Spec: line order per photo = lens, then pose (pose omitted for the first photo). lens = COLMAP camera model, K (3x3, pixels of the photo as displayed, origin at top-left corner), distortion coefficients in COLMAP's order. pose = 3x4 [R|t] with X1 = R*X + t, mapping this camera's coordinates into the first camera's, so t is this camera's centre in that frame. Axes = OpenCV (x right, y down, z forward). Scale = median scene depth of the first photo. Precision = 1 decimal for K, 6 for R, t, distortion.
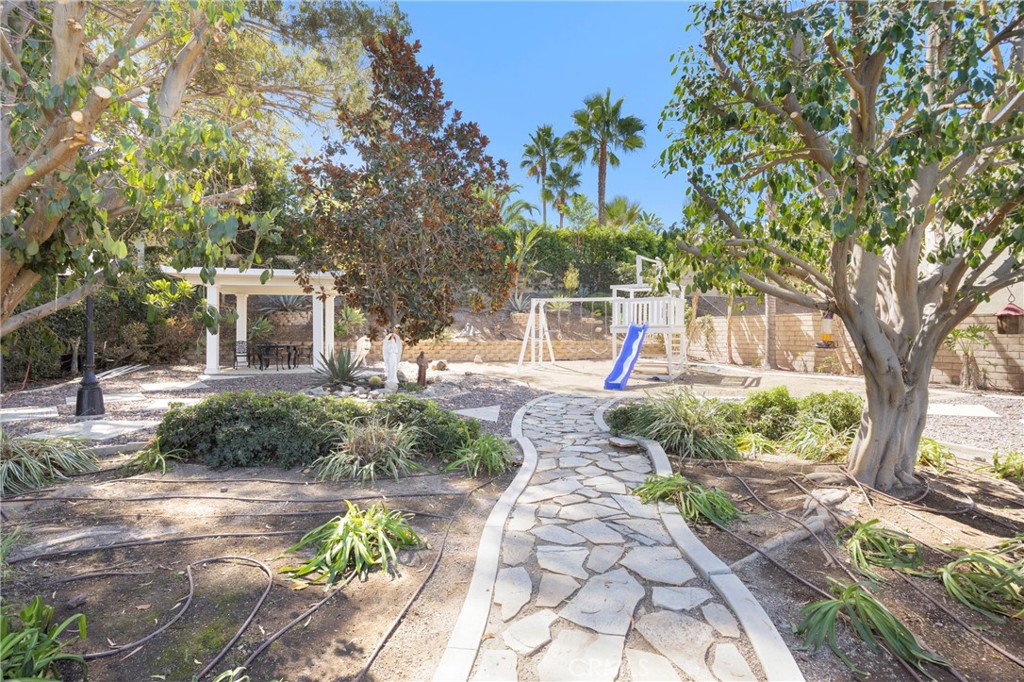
lens RADIAL K [[517.2, 0, 506.8], [0, 517.2, 337.2], [0, 0, 1]] dist [-0.019539, -0.002786]
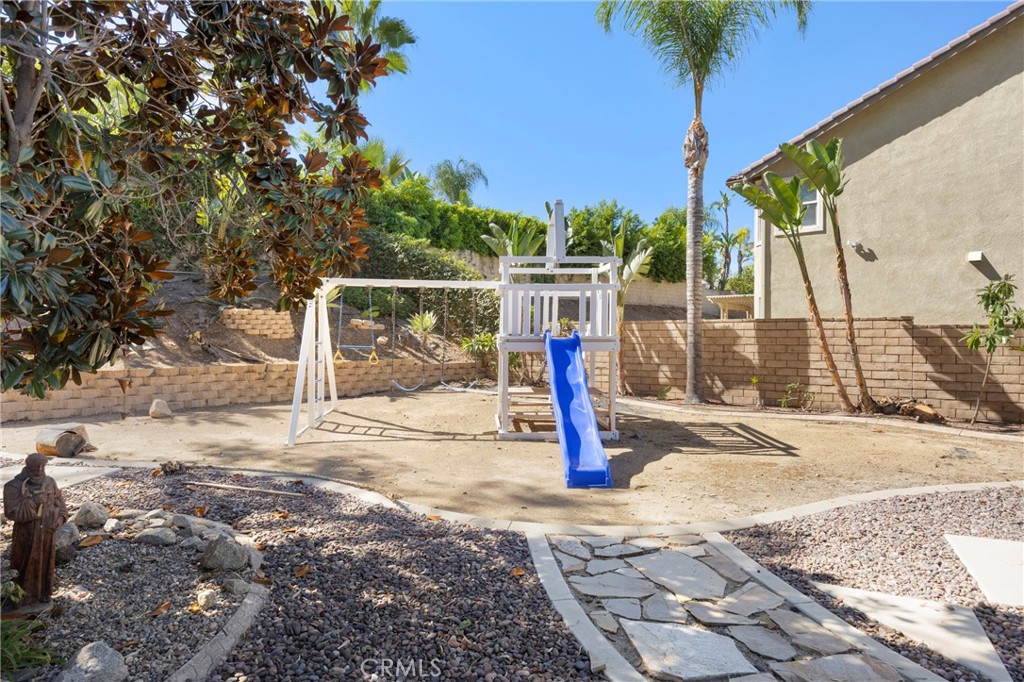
lens RADIAL K [[600.3, 0, 511.9], [0, 600.3, 336.9], [0, 0, 1]] dist [-0.004467, -0.001167]
pose [[0.841867, 0.000666, 0.539684, -0.095904], [0.003635, 0.999970, -0.006905, -0.018167], [-0.539673, 0.007775, 0.841839, 0.476632]]
